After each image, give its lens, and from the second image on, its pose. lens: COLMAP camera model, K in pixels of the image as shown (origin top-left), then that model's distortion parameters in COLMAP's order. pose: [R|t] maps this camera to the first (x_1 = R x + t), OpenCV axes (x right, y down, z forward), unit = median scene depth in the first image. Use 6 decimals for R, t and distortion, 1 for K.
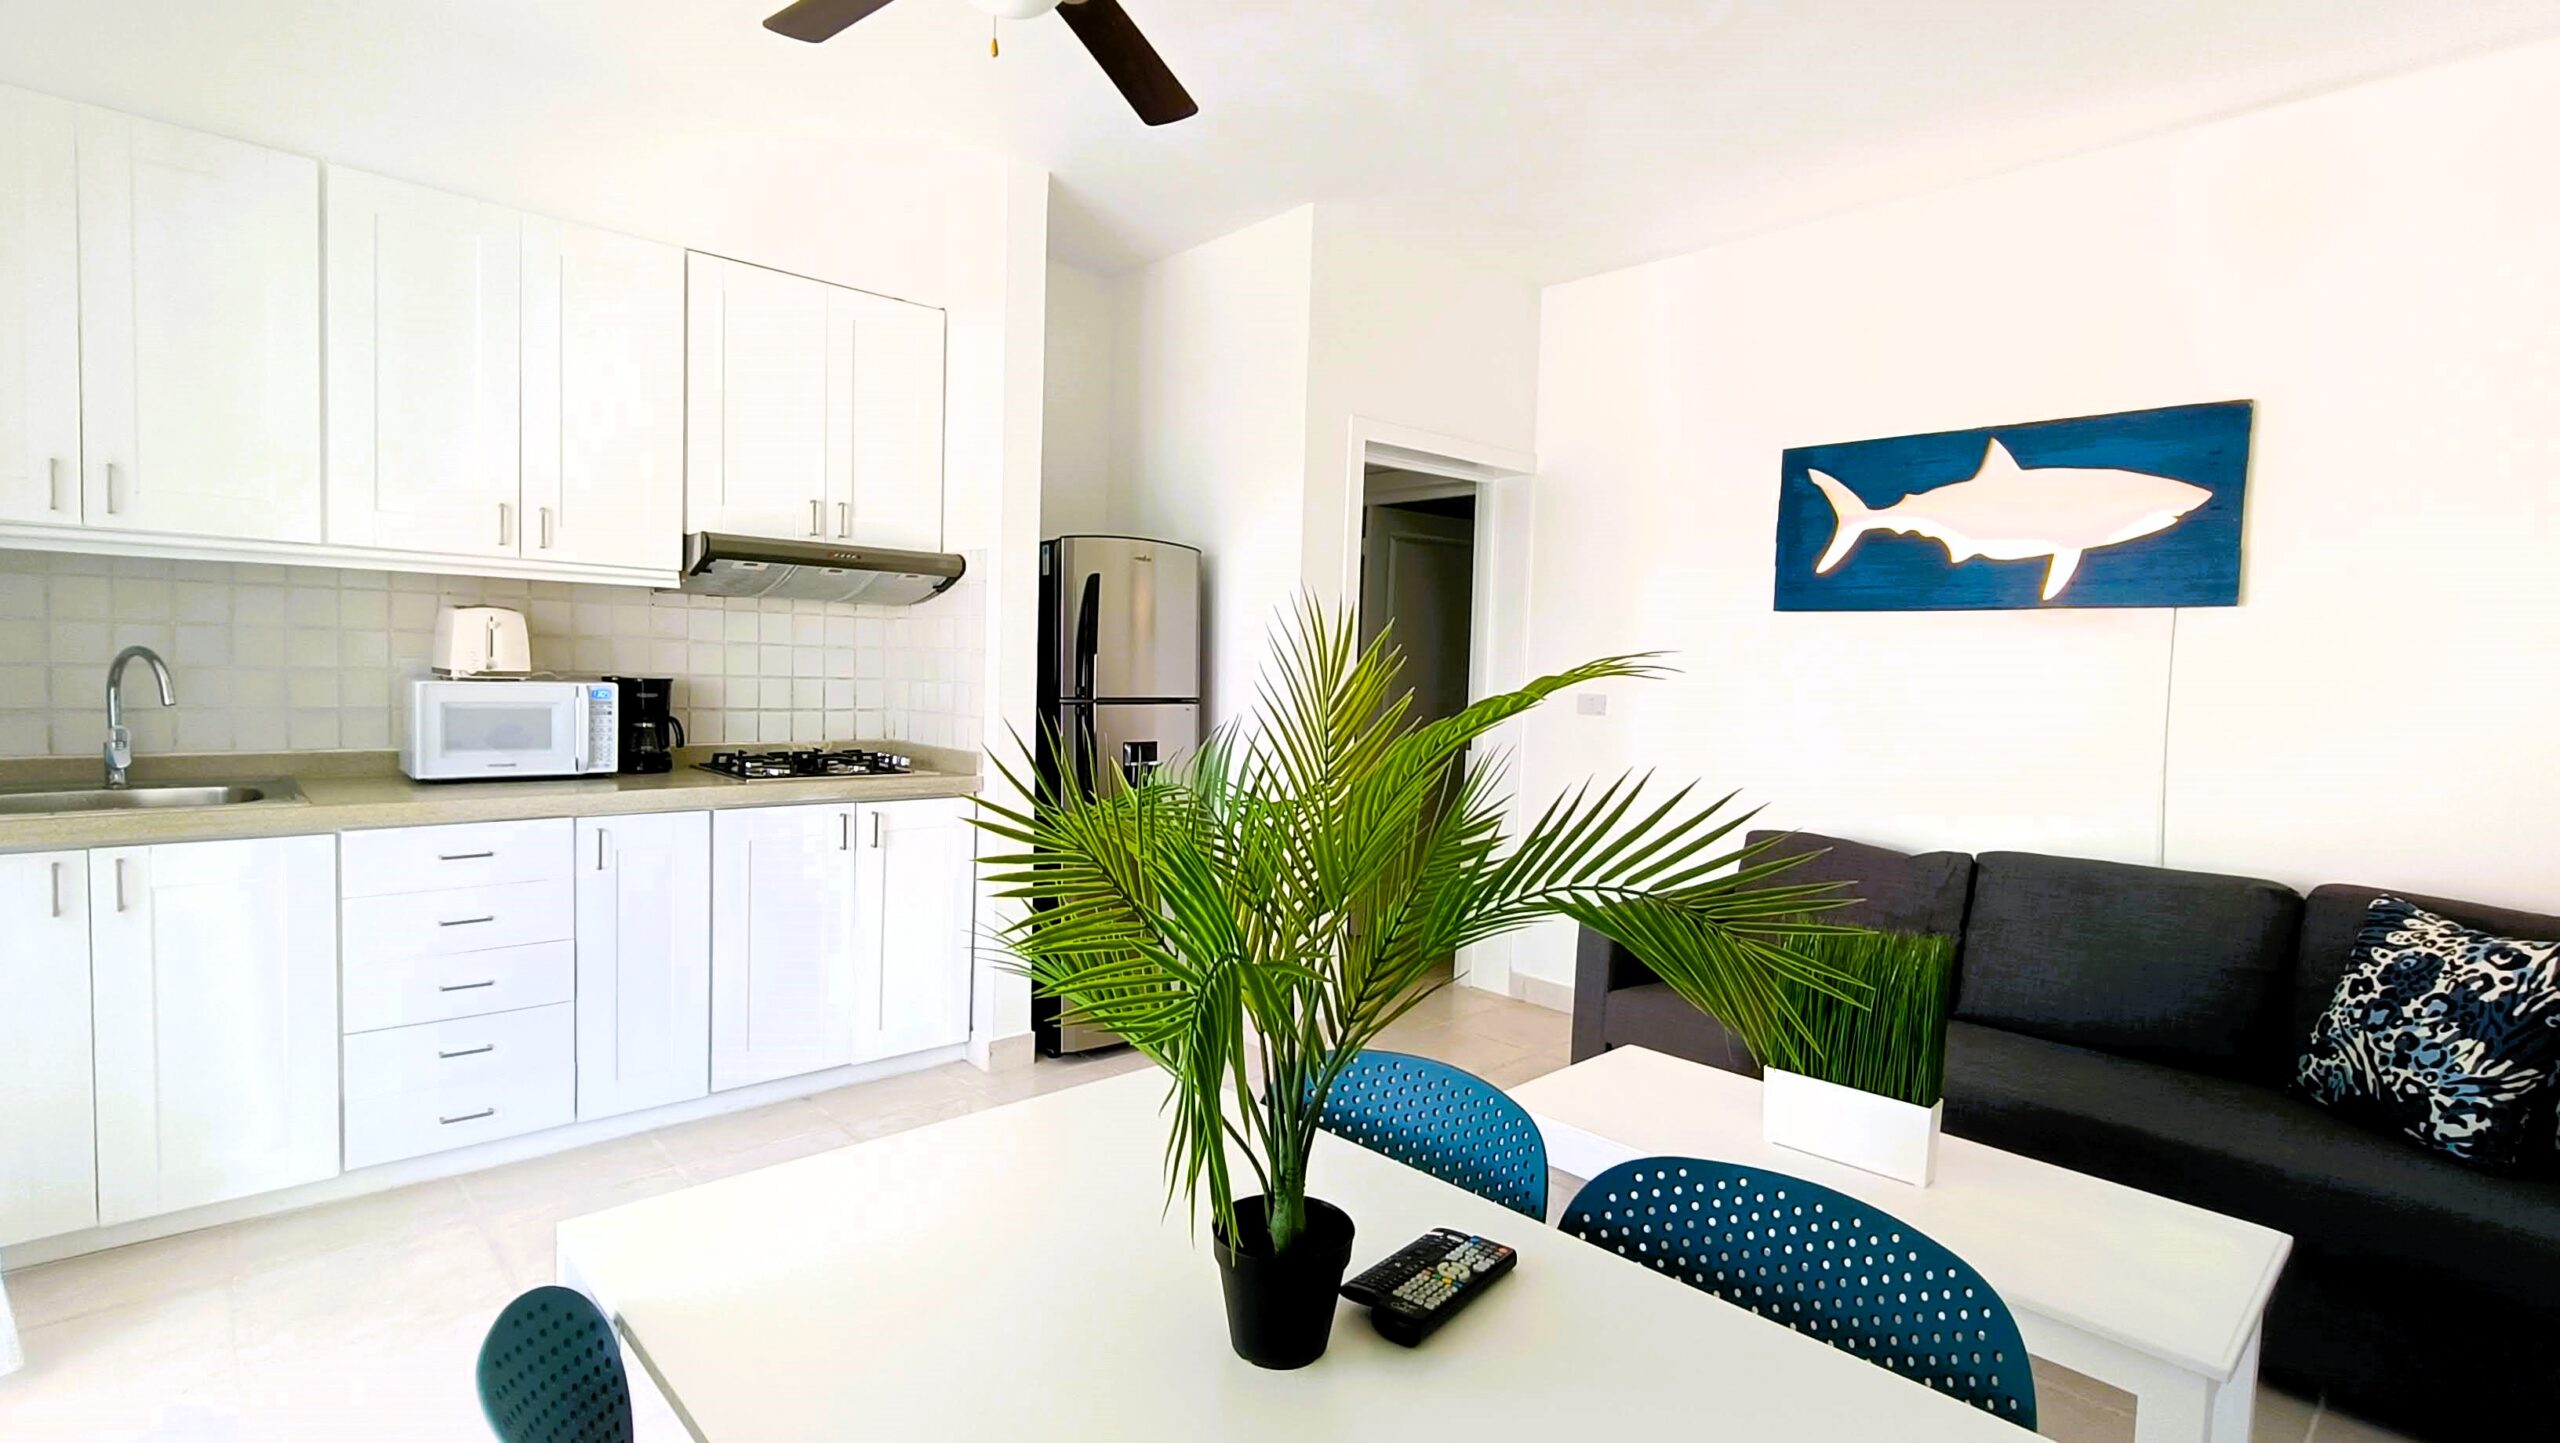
lens RADIAL K [[1186.9, 0, 1280.0], [0, 1186.9, 721.5], [0, 0, 1]] dist [0.000577, 0.000555]
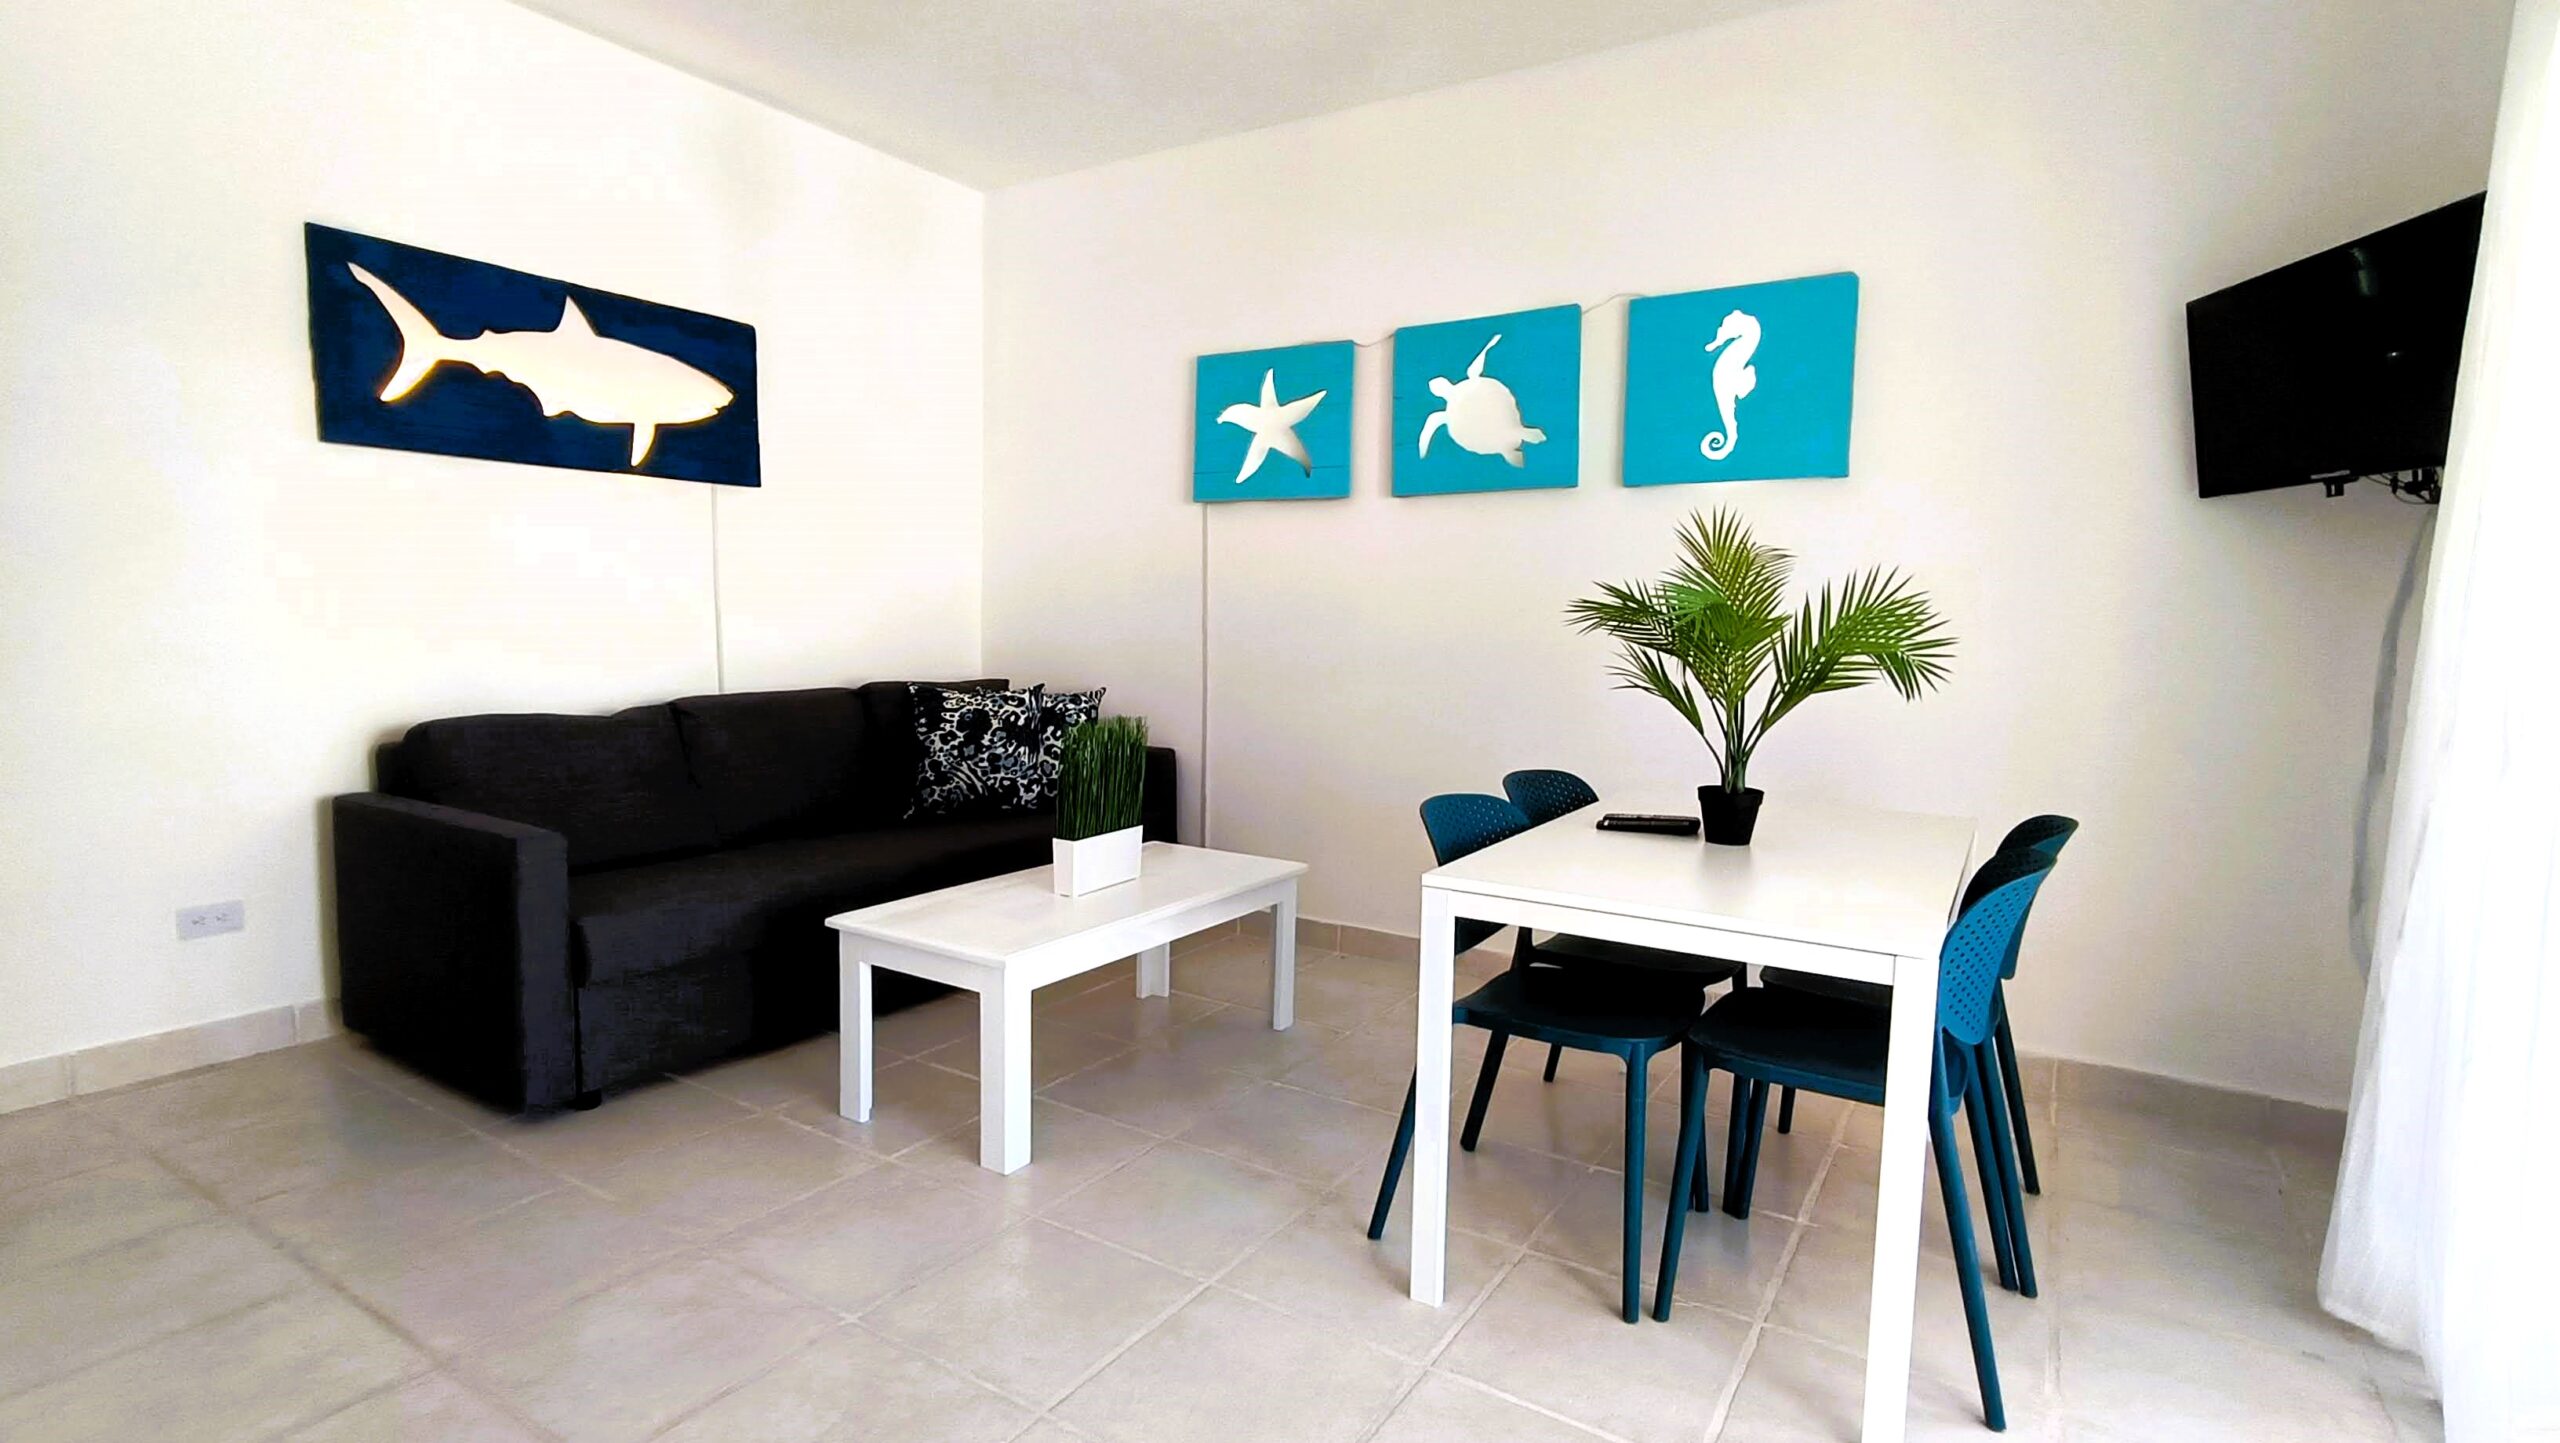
lens RADIAL K [[1214.0, 0, 1289.5], [0, 1214.0, 704.5], [0, 0, 1]] dist [0.009172, 0.000140]
pose [[-0.263440, -0.117747, 0.957463, -0.886184], [0.014509, 0.991927, 0.125977, -0.027595], [-0.964567, 0.047079, -0.259605, 1.071268]]
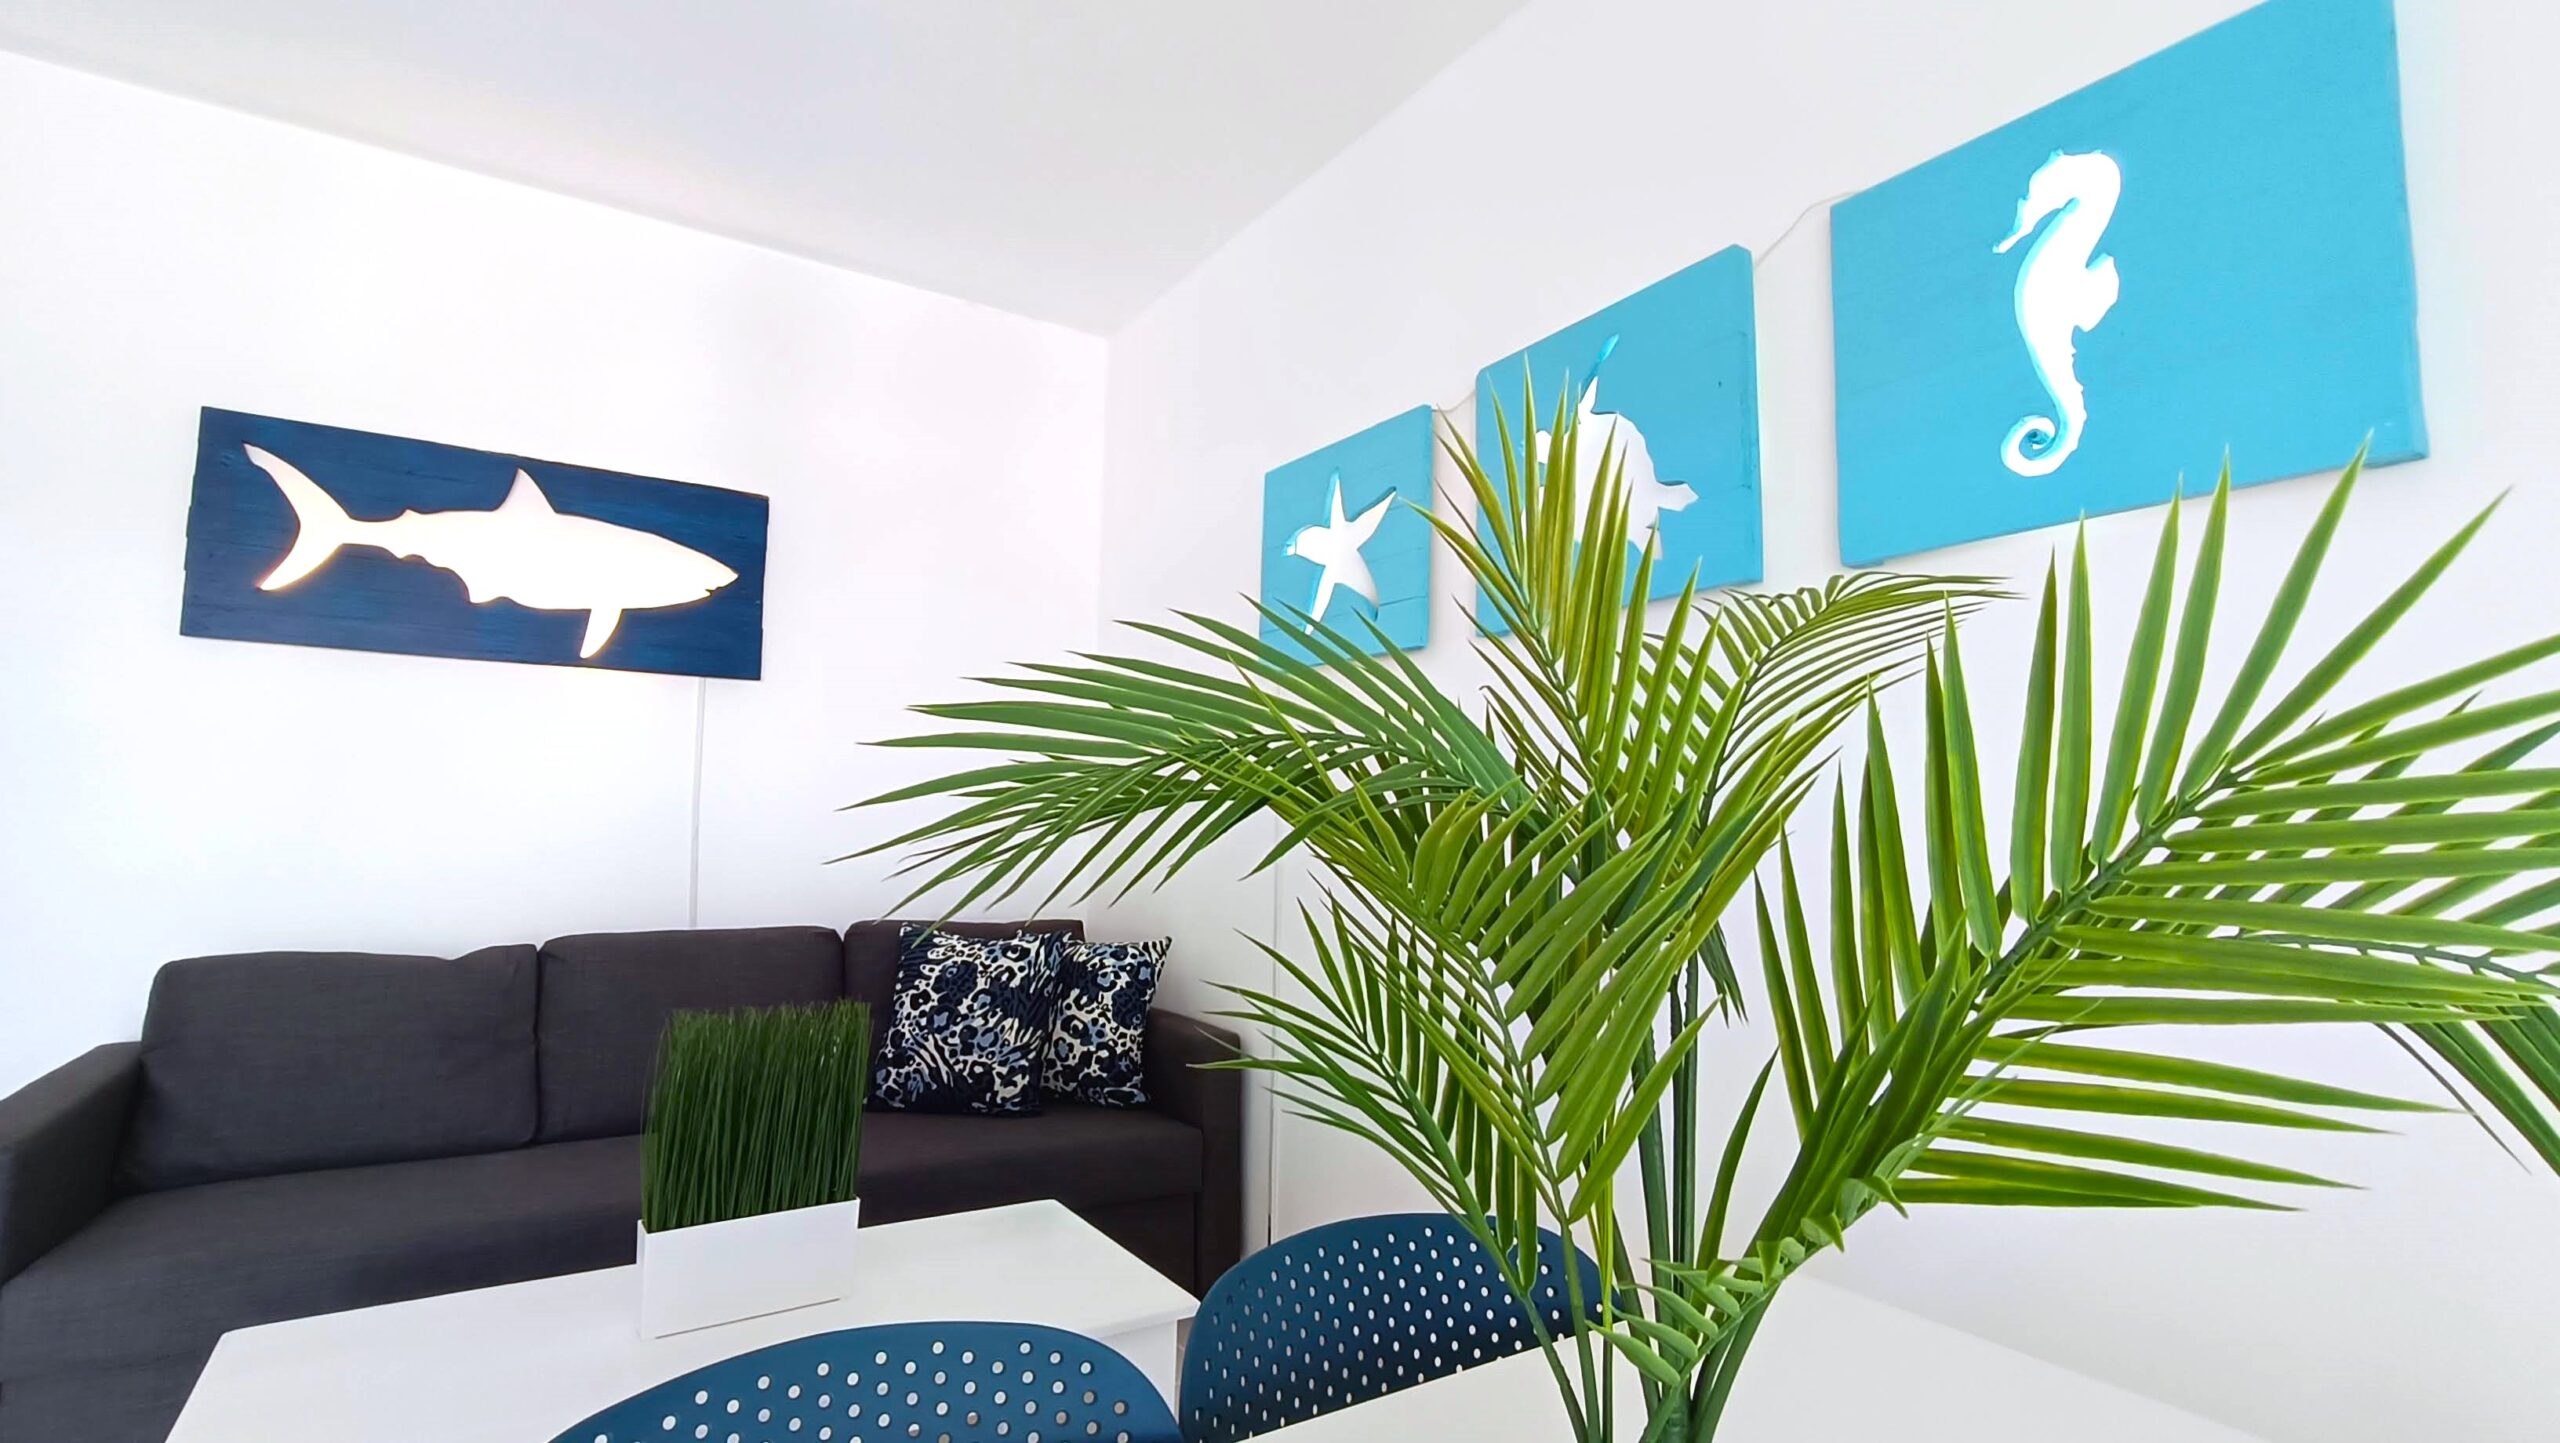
lens RADIAL K [[1186.9, 0, 1280.0], [0, 1186.9, 721.5], [0, 0, 1]] dist [0.000577, 0.000555]
pose [[0.163906, 0.054071, 0.984993, -0.255699], [0.030099, 0.997758, -0.059781, 0.027127], [-0.986017, 0.039446, 0.161911, 0.473768]]
